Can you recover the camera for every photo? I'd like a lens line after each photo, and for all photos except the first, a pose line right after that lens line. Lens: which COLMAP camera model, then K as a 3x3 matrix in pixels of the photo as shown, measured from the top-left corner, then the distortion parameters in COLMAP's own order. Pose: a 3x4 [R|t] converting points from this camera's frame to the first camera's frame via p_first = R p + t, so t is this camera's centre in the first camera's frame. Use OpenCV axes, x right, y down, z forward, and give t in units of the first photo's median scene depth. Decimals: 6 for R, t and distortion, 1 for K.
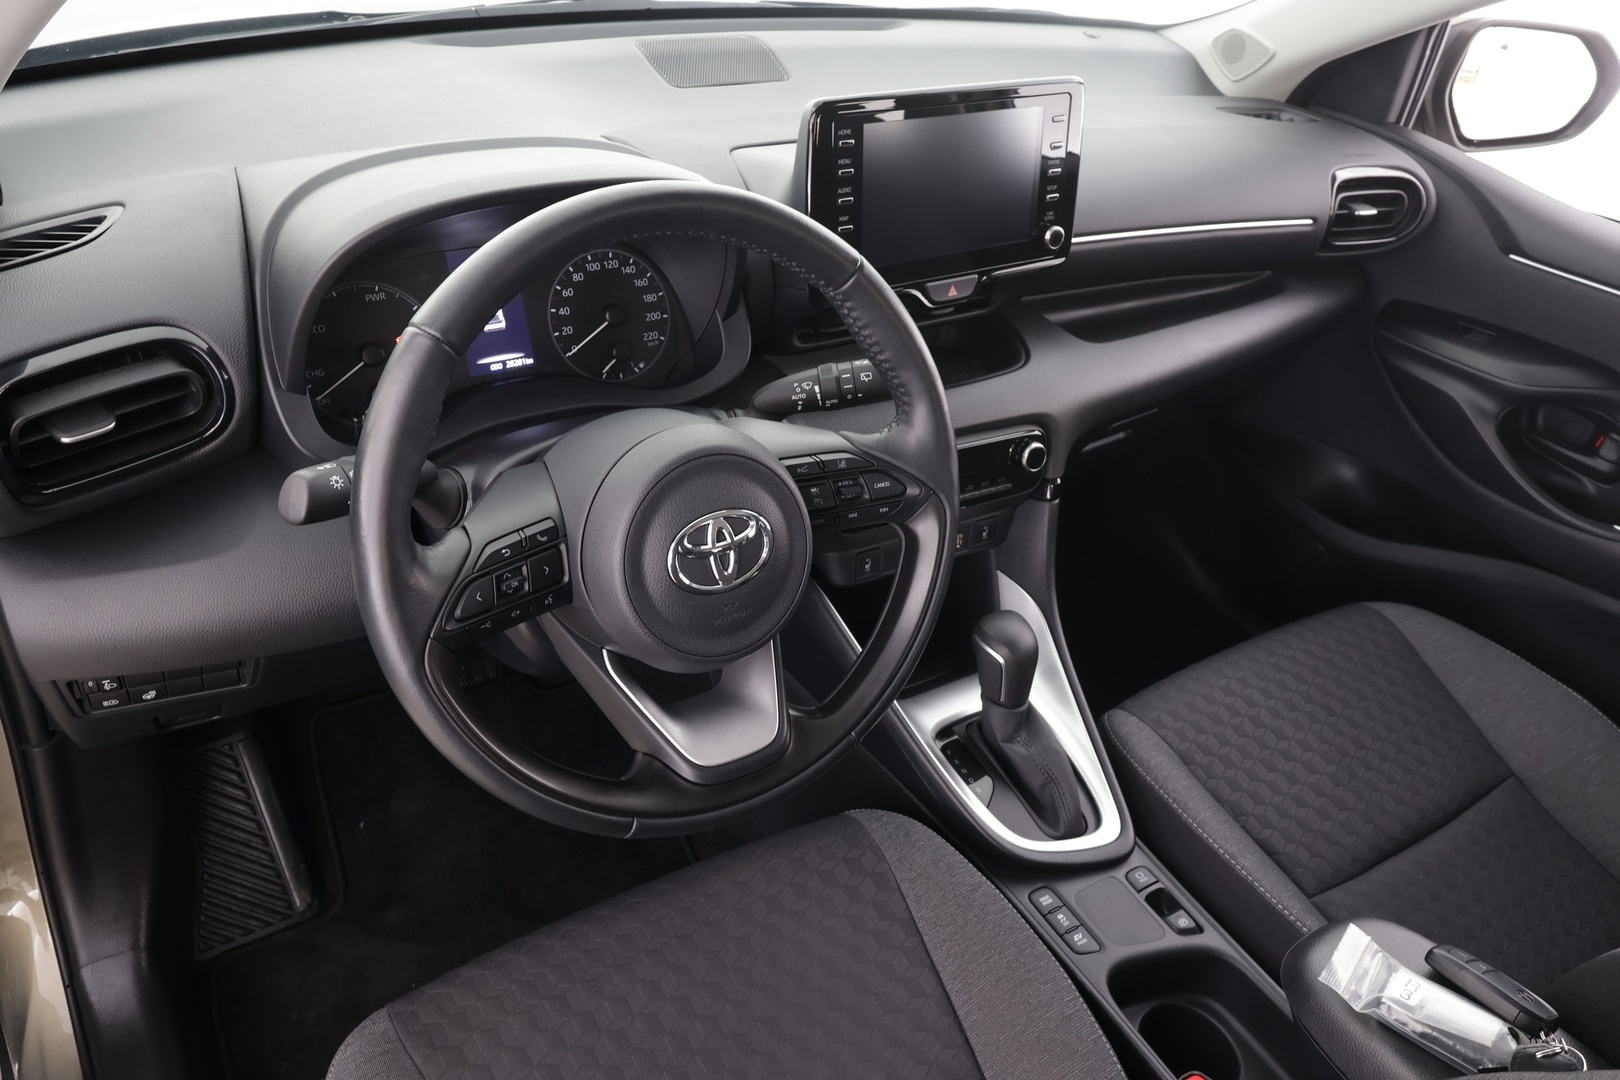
lens RADIAL K [[1246.2, 0, 810.0], [0, 1246.2, 540.0], [0, 0, 1]] dist [0.003785, -0.004472]
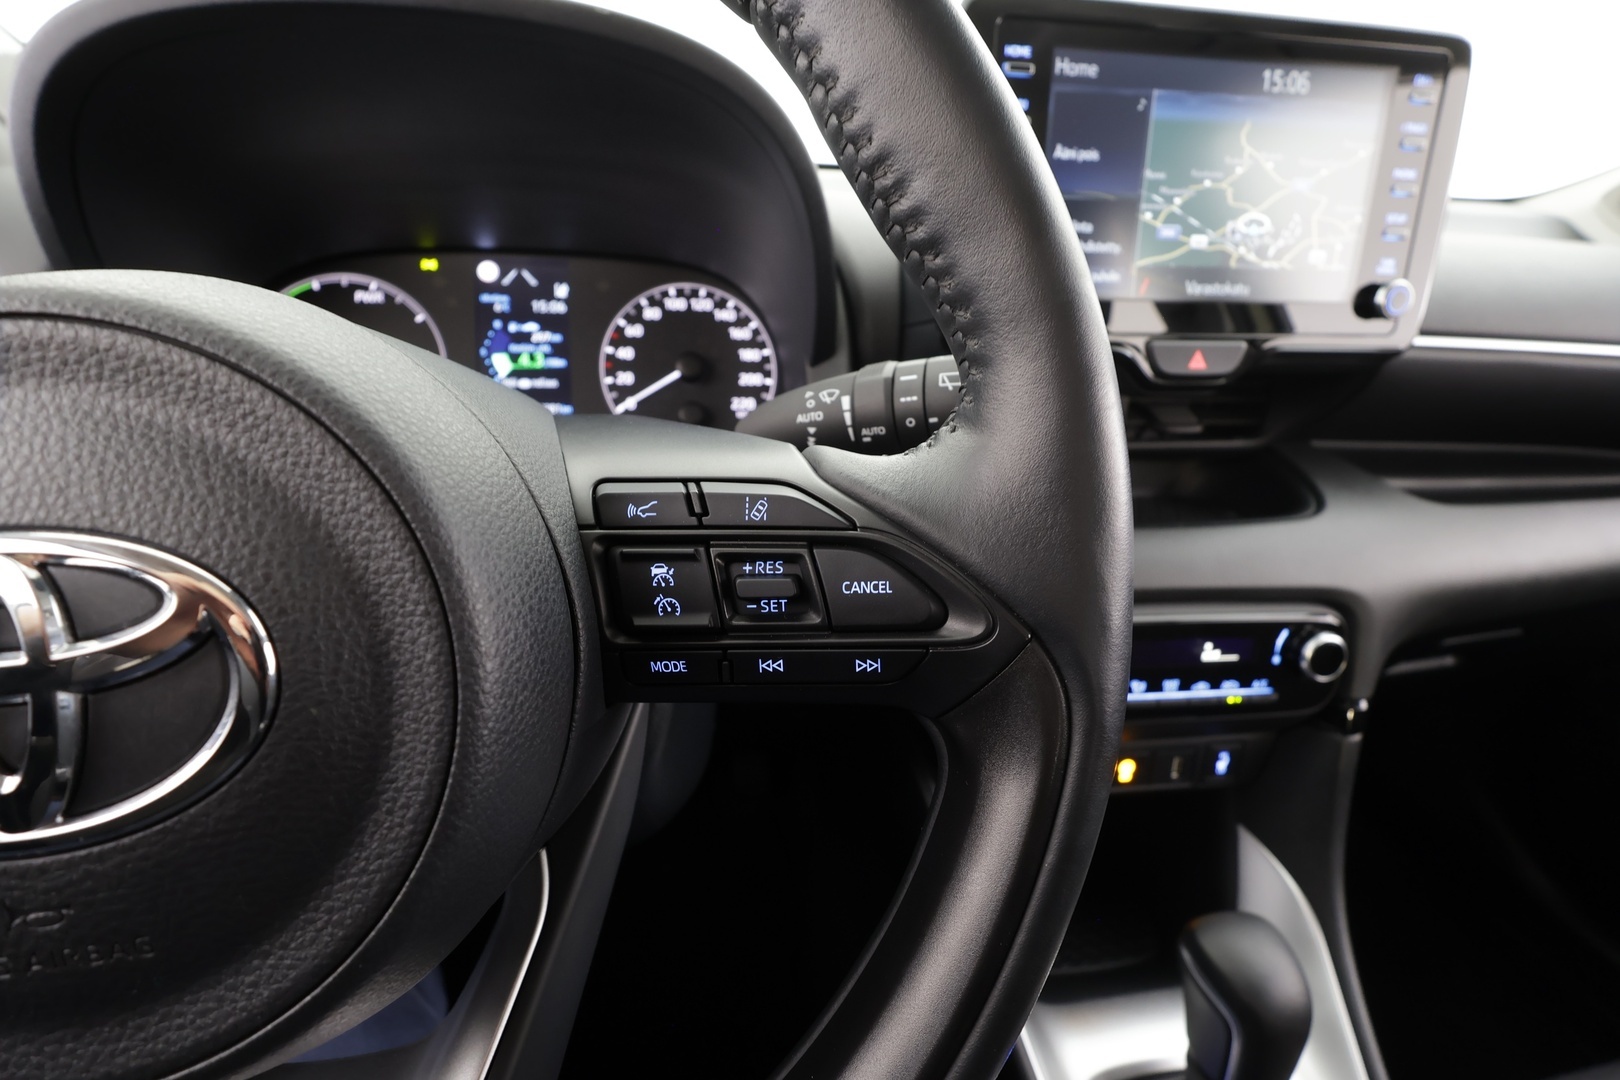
lens RADIAL K [[748.5, 0, 811.7], [0, 748.5, 542.2], [0, 0, 1]] dist [0.000346, -0.000124]
pose [[0.918297, 0.107543, -0.381005, 0.092089], [-0.181810, 0.969468, -0.164554, -0.016204], [0.351675, 0.220380, 0.909812, 0.628949]]
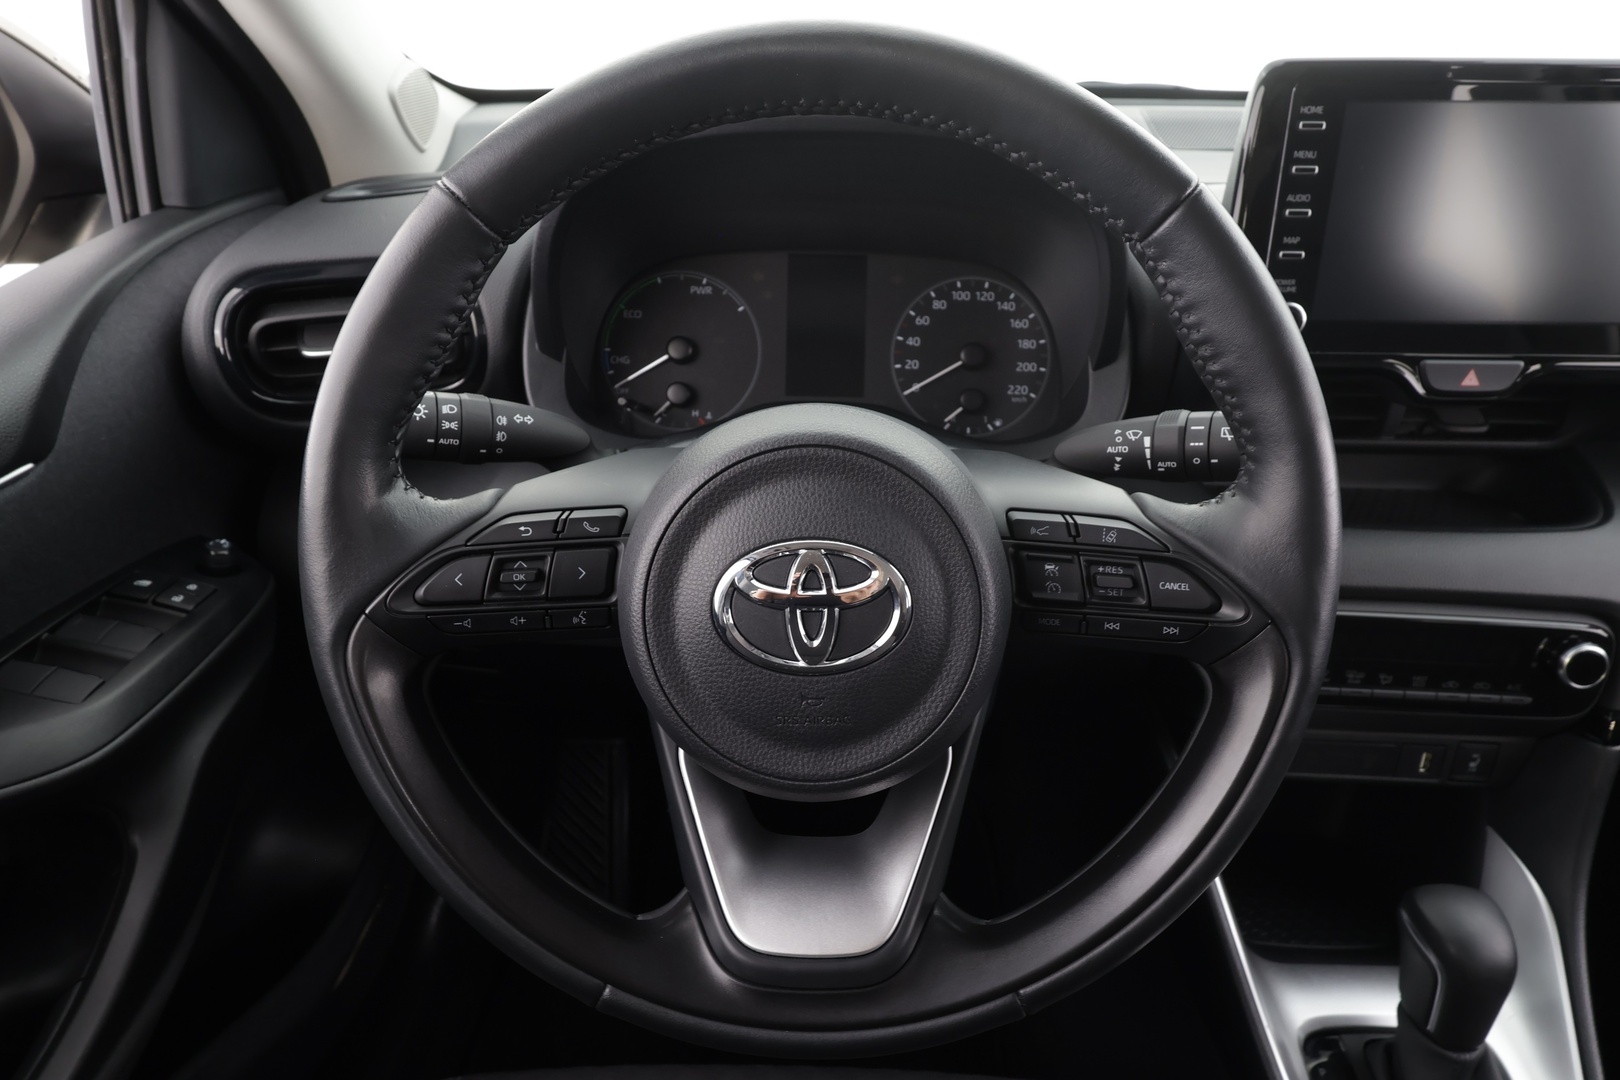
lens RADIAL K [[1008.9, 0, 806.8], [0, 1008.9, 542.1], [0, 0, 1]] dist [-0.001176, 0.000589]
pose [[0.828954, 0.189244, -0.526328, 0.122952], [-0.258387, 0.964159, -0.060285, 0.006185], [0.496056, 0.185969, 0.848142, 0.400158]]
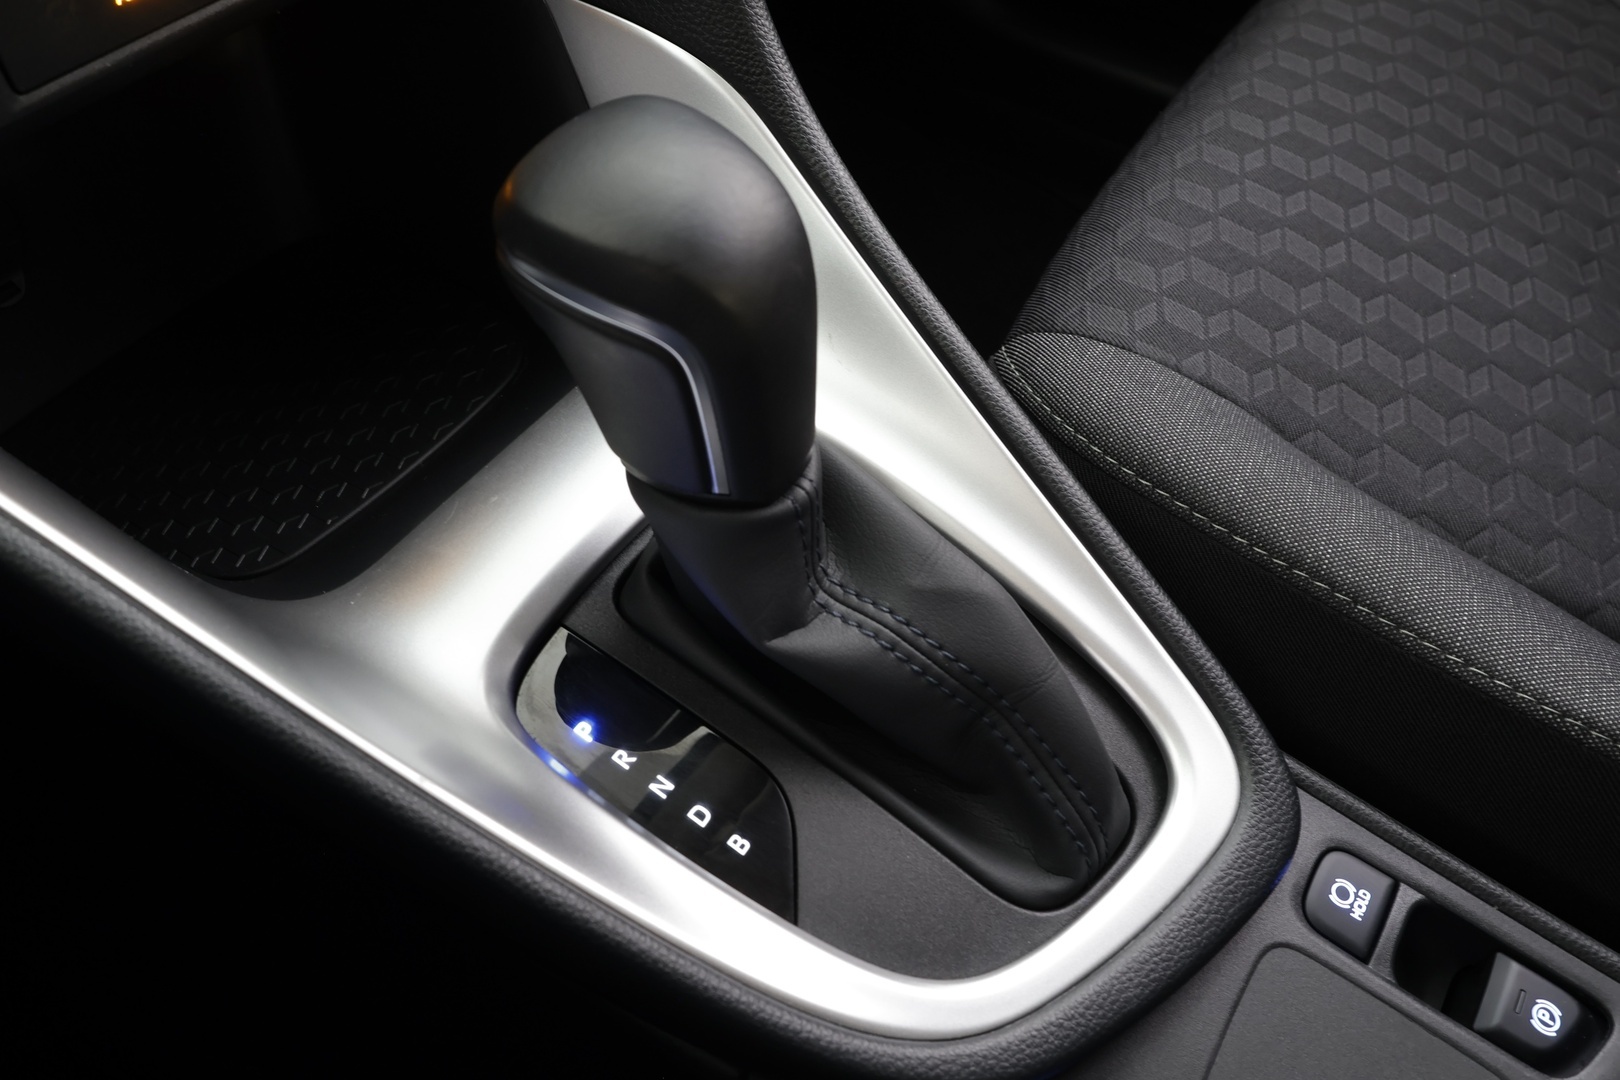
lens RADIAL K [[1246.2, 0, 810.0], [0, 1246.2, 540.0], [0, 0, 1]] dist [0.003785, -0.004472]
pose [[0.917000, -0.348476, 0.194101, 0.129254], [0.266116, 0.896945, 0.353090, 0.062328], [-0.297141, -0.272130, 0.915234, 0.830605]]
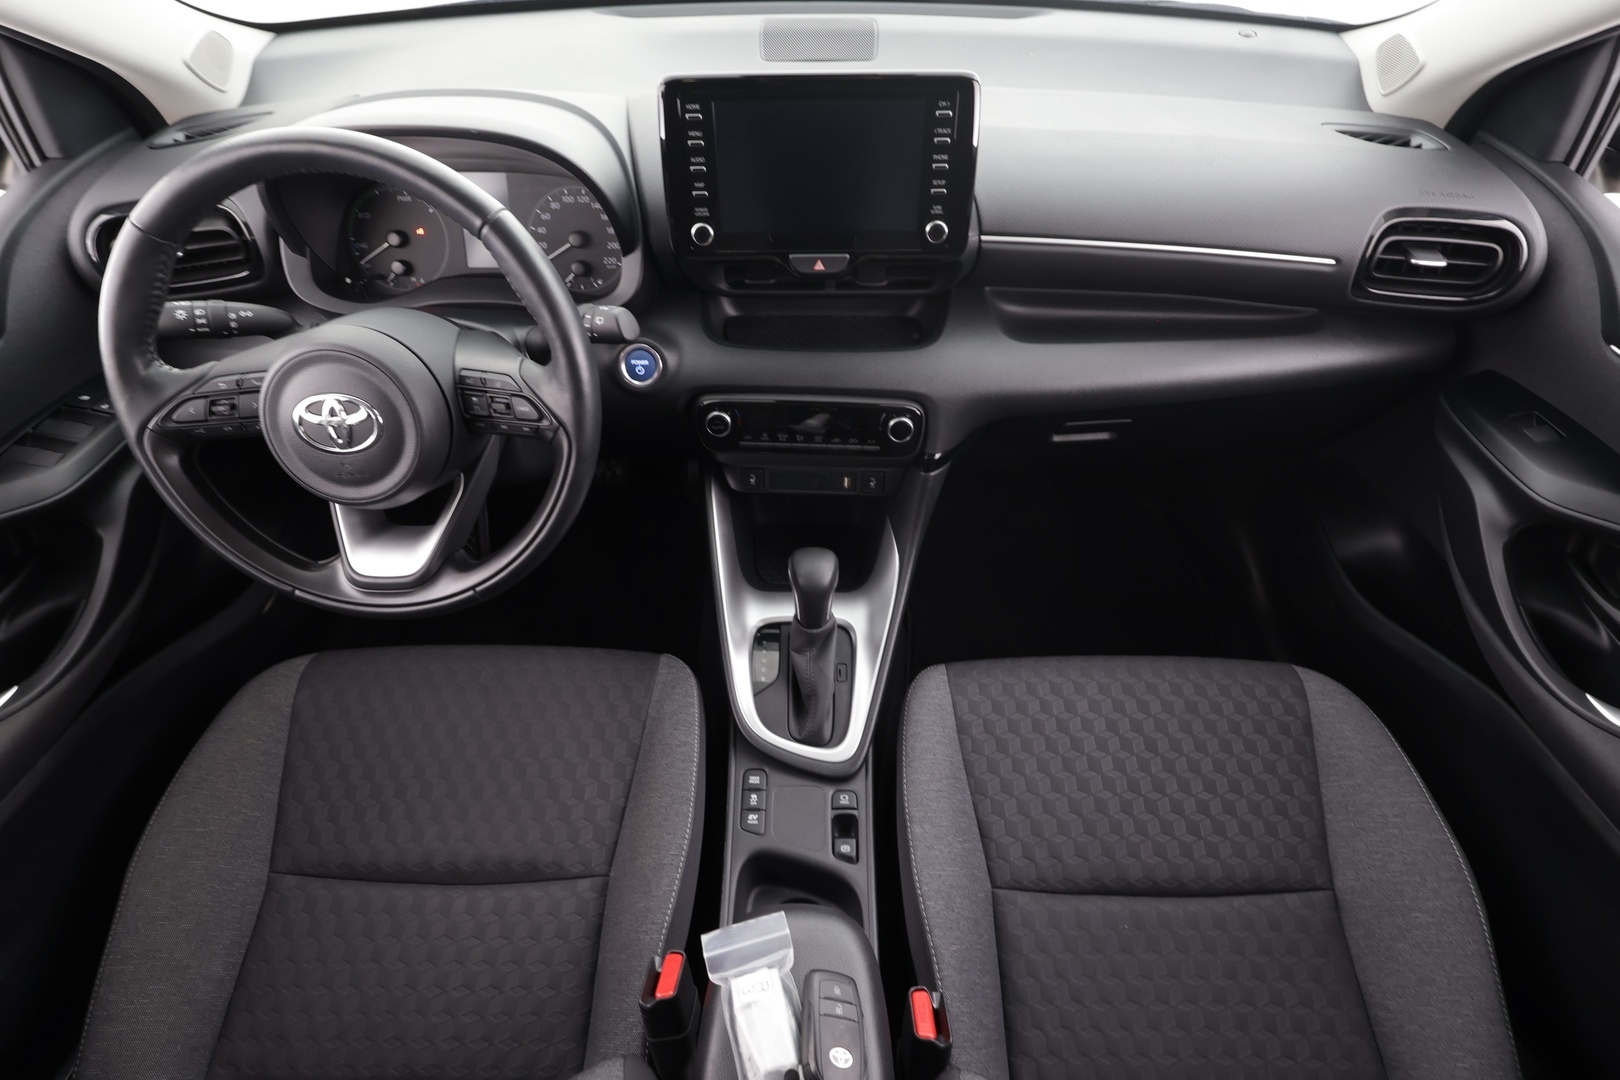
lens RADIAL K [[865.1, 0, 810.0], [0, 865.1, 540.0], [0, 0, 1]] dist [-0.001744, 0.001308]
pose [[0.828370, 0.317747, -0.461345, 0.561165], [-0.241974, 0.945732, 0.216886, -0.135645], [0.505224, -0.068029, 0.860303, 0.311804]]
